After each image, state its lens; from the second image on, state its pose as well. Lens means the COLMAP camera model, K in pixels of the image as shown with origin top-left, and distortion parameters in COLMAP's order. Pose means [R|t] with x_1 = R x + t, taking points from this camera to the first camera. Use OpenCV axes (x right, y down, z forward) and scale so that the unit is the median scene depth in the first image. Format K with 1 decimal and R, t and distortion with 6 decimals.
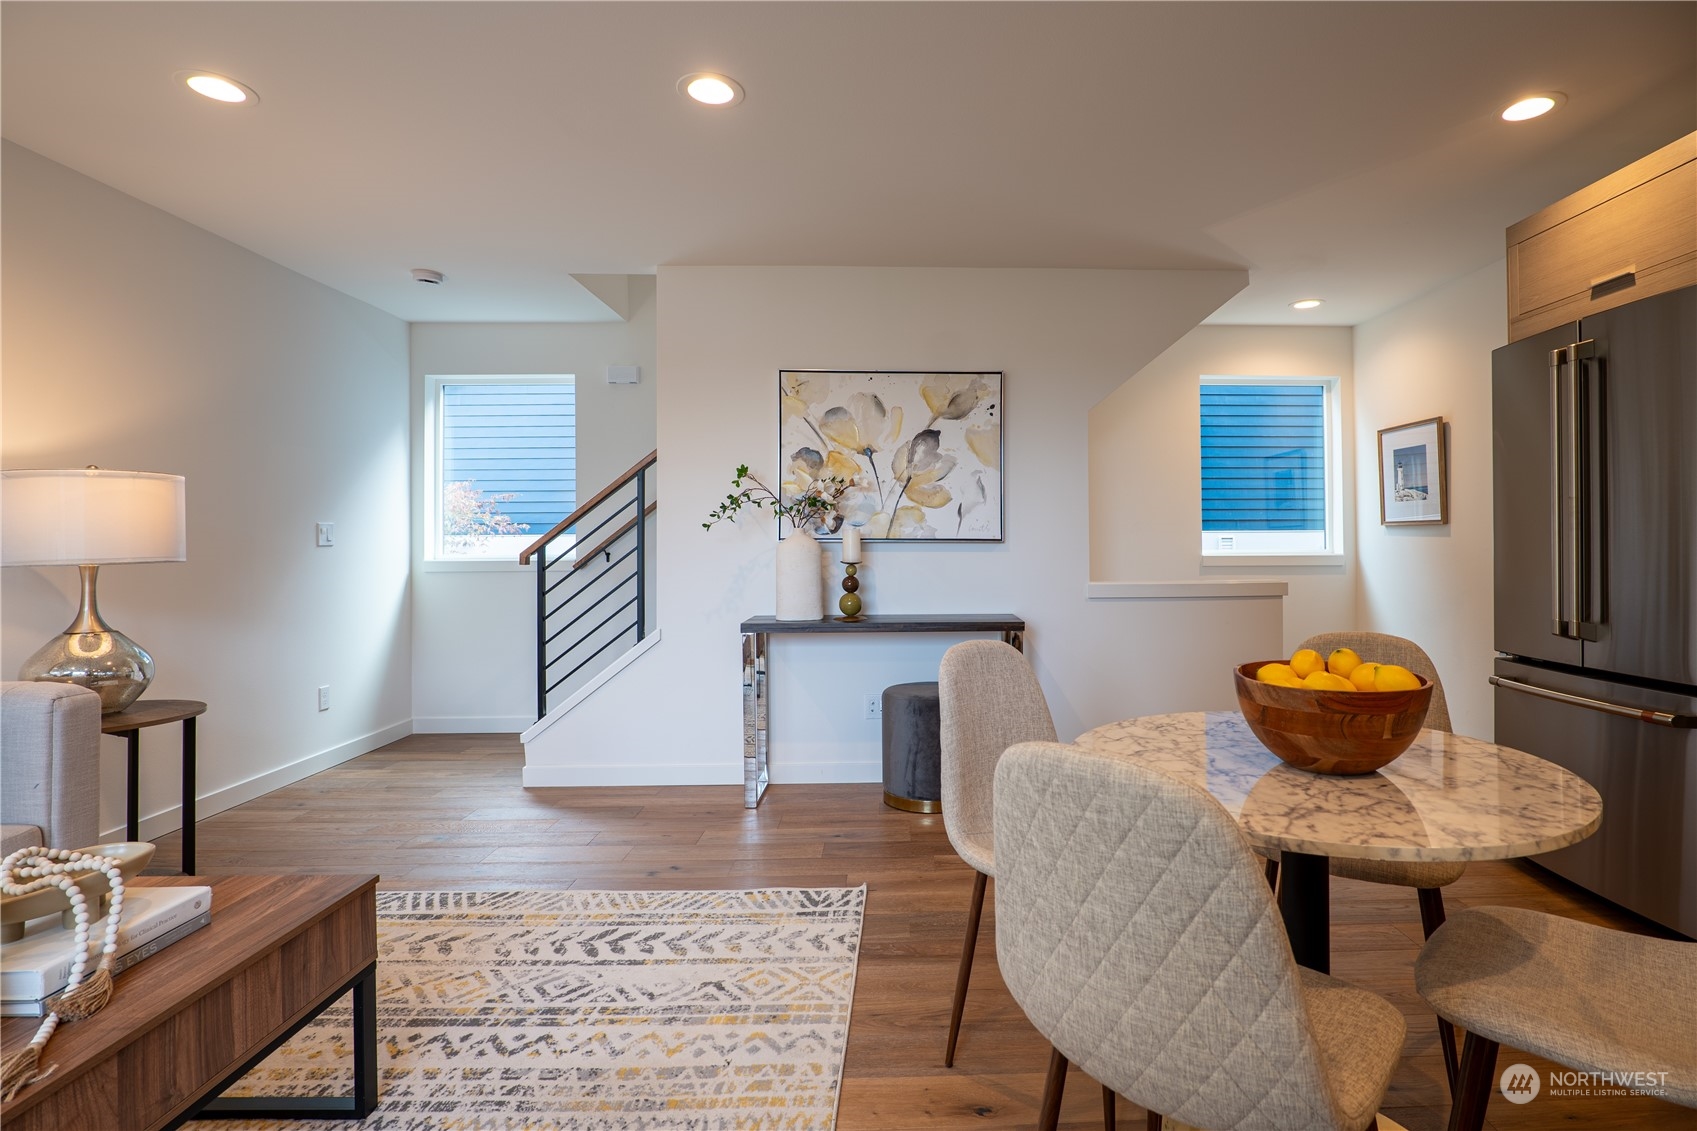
lens RADIAL K [[819.9, 0, 918.3], [0, 819.9, 532.5], [0, 0, 1]] dist [-0.024305, 0.002939]
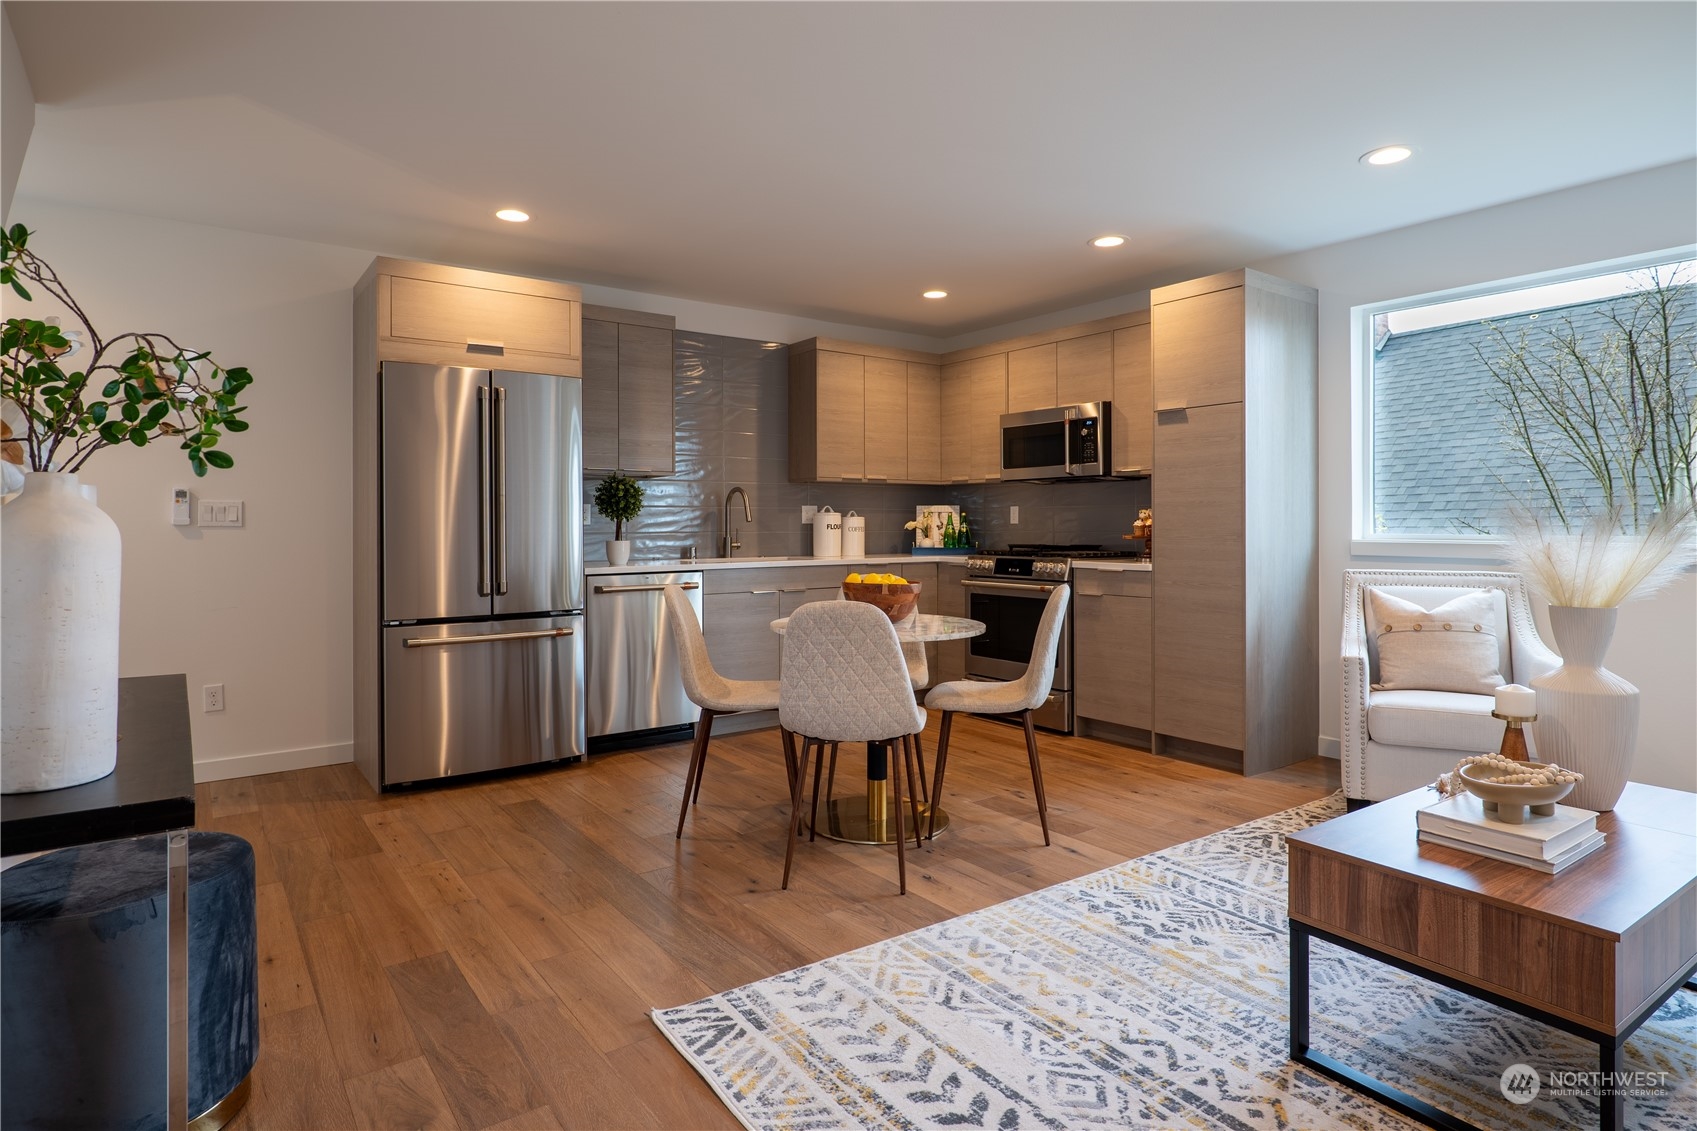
lens RADIAL K [[933.5, 0, 842.0], [0, 933.5, 516.2], [0, 0, 1]] dist [-0.006295, 0.001702]
pose [[-0.559562, 0.014066, 0.828669, -0.866424], [-0.003522, 0.999807, -0.019349, 0.022248], [-0.828781, -0.013746, -0.559405, 1.382489]]
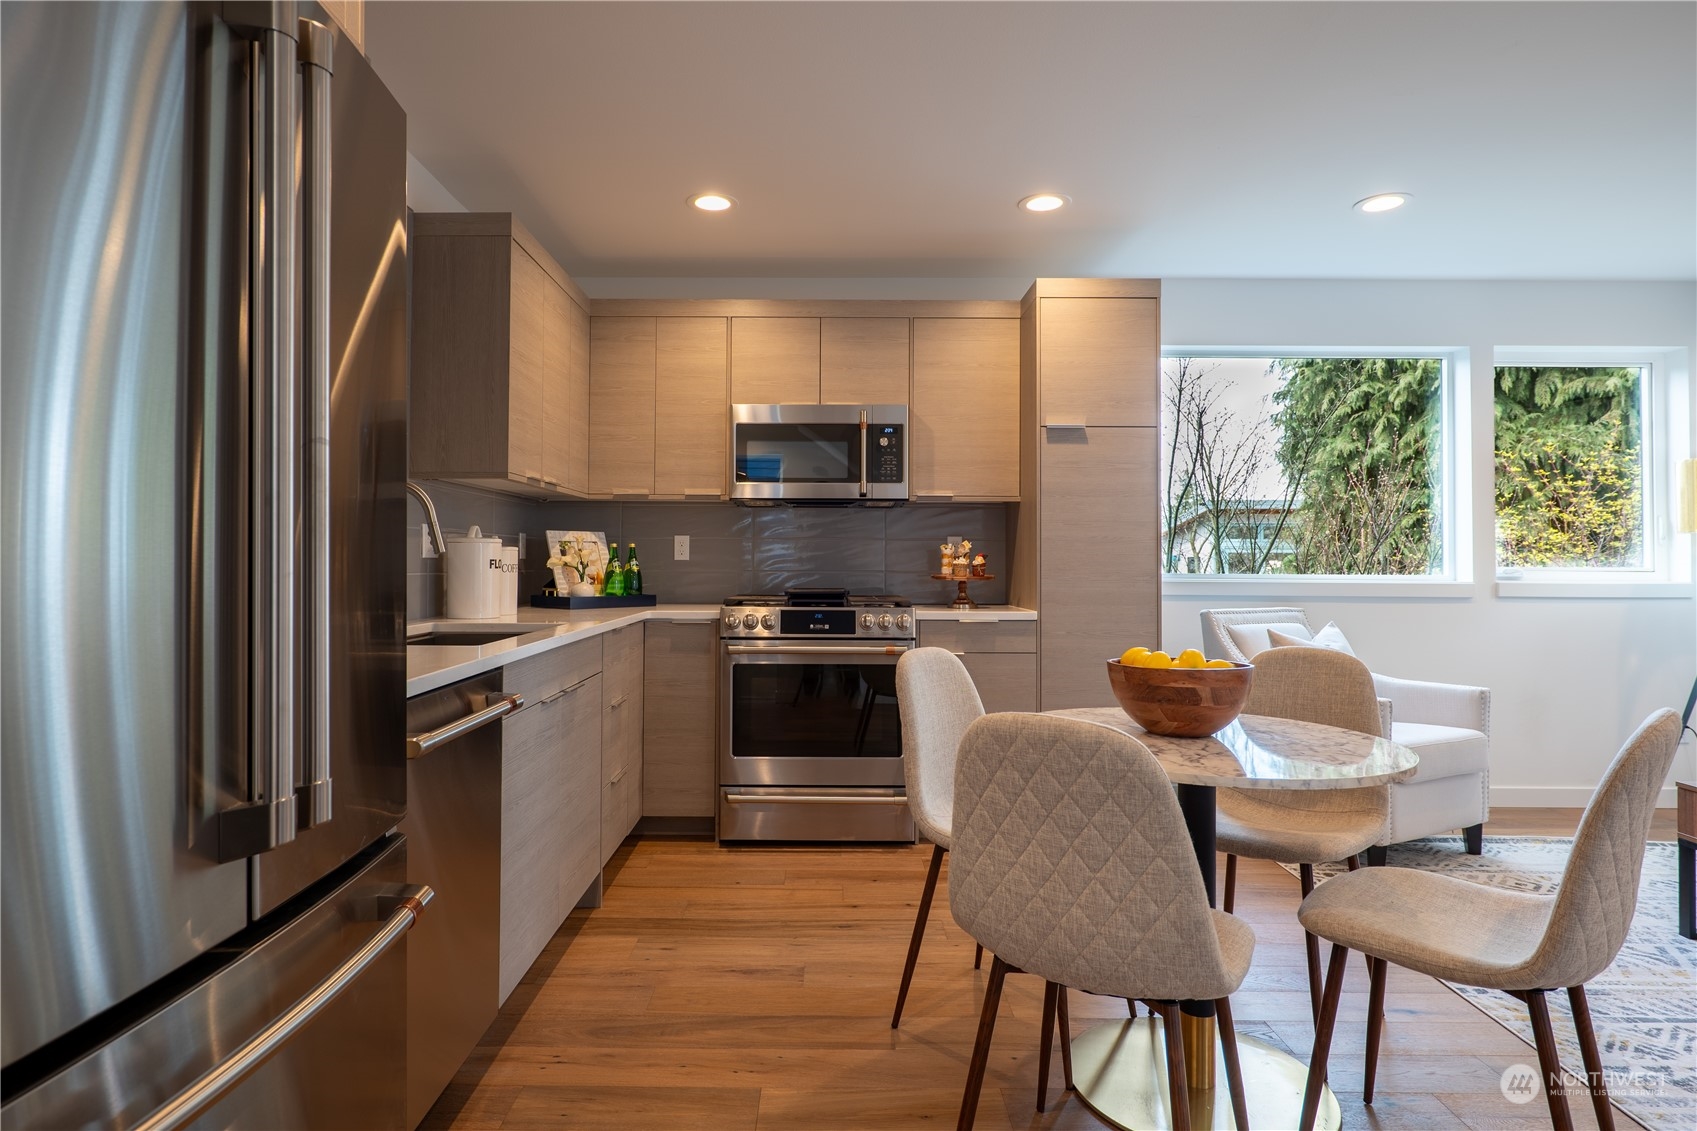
lens RADIAL K [[933.5, 0, 815.2], [0, 933.5, 547.0], [0, 0, 1]] dist [-0.006295, 0.001702]
pose [[-0.999060, 0.001872, 0.043314, 0.552712], [0.000709, 0.999639, -0.026841, 0.015282], [-0.043349, -0.026785, -0.998701, 1.367400]]
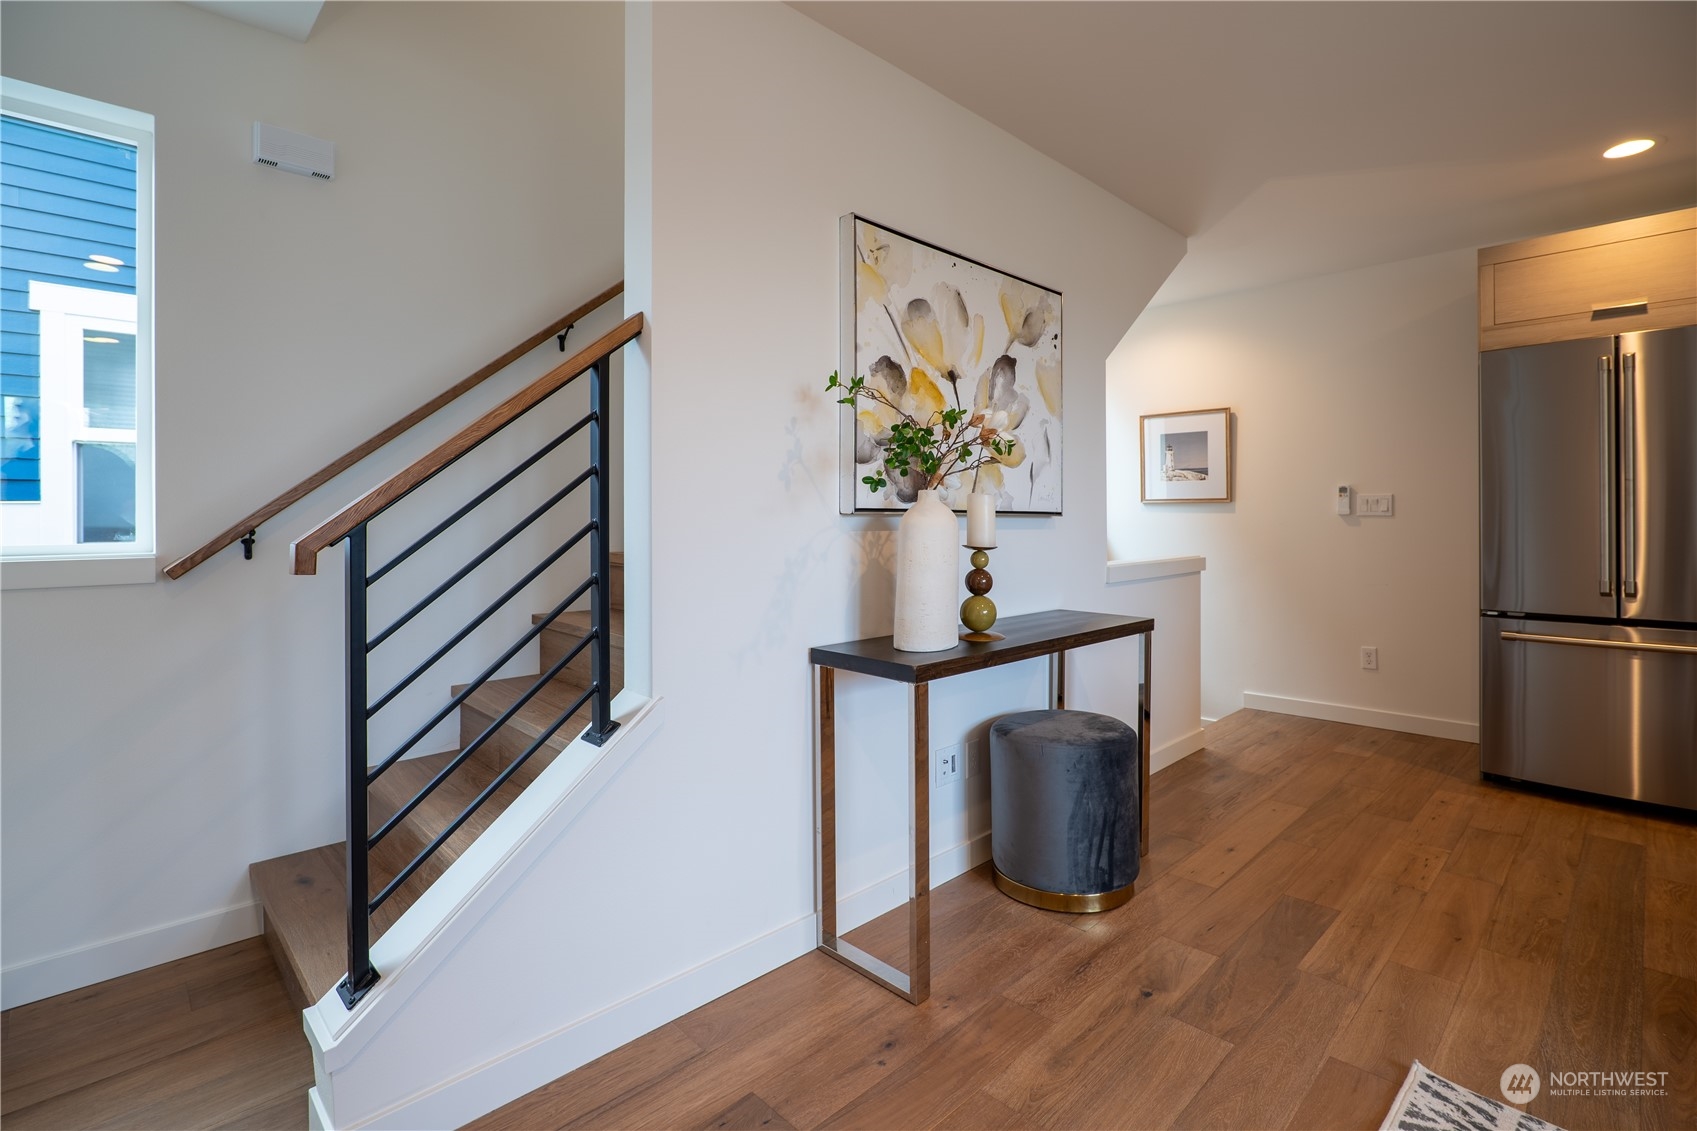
lens RADIAL K [[794.1, 0, 847.4], [0, 794.1, 514.2], [0, 0, 1]] dist [-0.024060, 0.005864]
pose [[0.740223, 0.005224, 0.672341, -0.827731], [-0.008874, 0.999959, 0.002000, 0.015608], [-0.672303, -0.007446, 0.740239, 0.895757]]
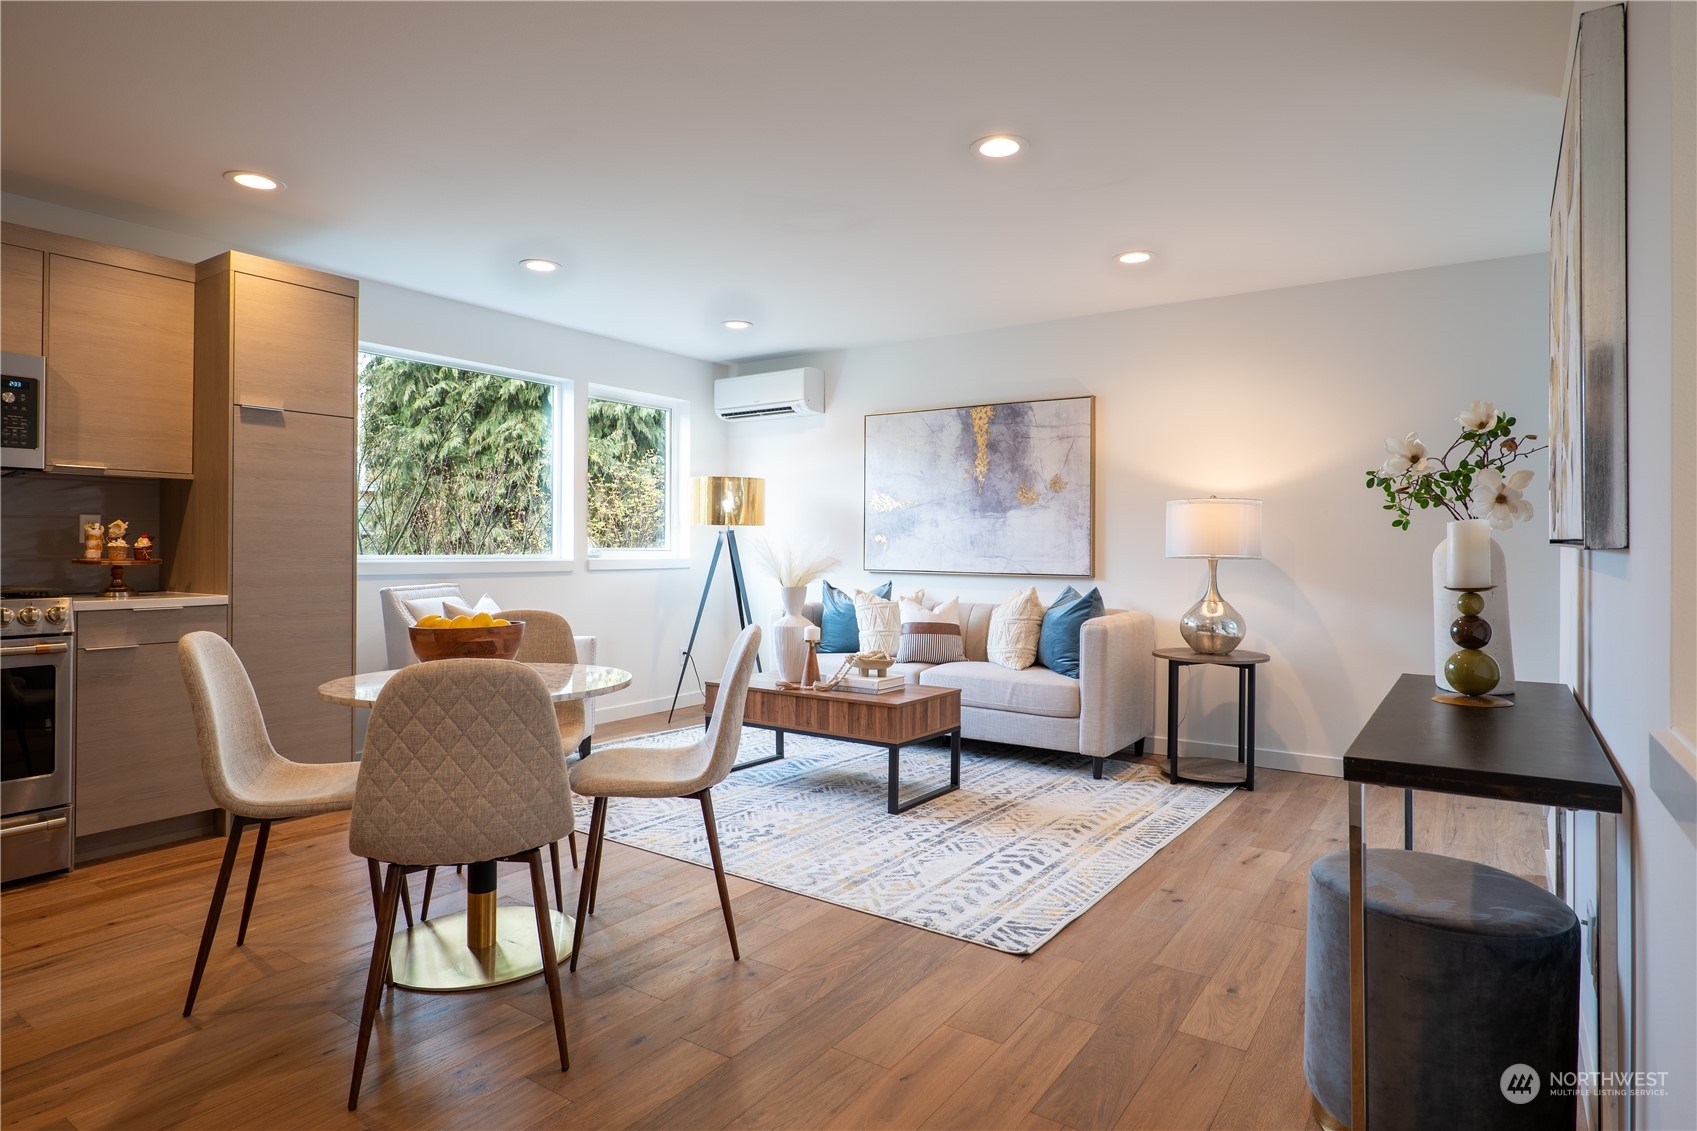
lens RADIAL K [[933.5, 0, 868.9], [0, 933.5, 540.5], [0, 0, 1]] dist [-0.006295, 0.001702]
pose [[-0.578740, -0.002232, -0.815509, 0.855981], [0.008463, 0.999926, -0.008743, 0.014552], [0.815468, -0.011961, -0.578679, 1.499488]]
